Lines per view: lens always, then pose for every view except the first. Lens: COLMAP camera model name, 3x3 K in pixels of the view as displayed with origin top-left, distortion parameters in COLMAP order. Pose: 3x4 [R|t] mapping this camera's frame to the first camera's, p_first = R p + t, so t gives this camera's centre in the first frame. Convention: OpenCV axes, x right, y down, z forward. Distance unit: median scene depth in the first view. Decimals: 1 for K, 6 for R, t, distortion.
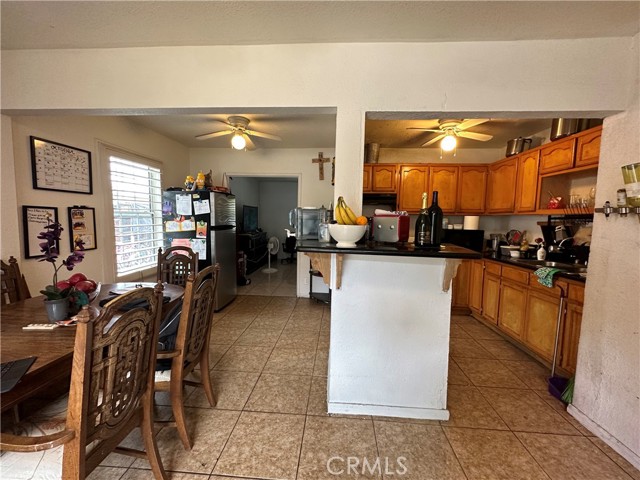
lens RADIAL K [[254.7, 0, 320.0], [0, 254.7, 240.0], [0, 0, 1]] dist [-0.000436, -0.000447]
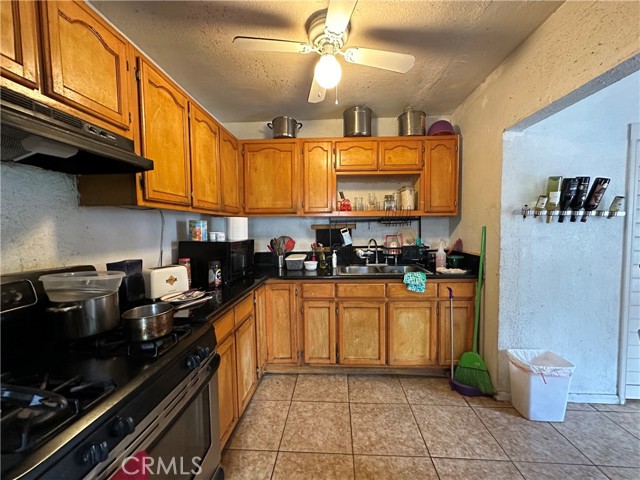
lens RADIAL K [[254.7, 0, 320.0], [0, 254.7, 240.0], [0, 0, 1]] dist [-0.000436, -0.000447]
pose [[-0.003434, -0.066634, 0.997772, -0.025626], [0.091065, 0.993611, 0.066669, -0.080055], [-0.995839, 0.091091, 0.002656, 1.024509]]
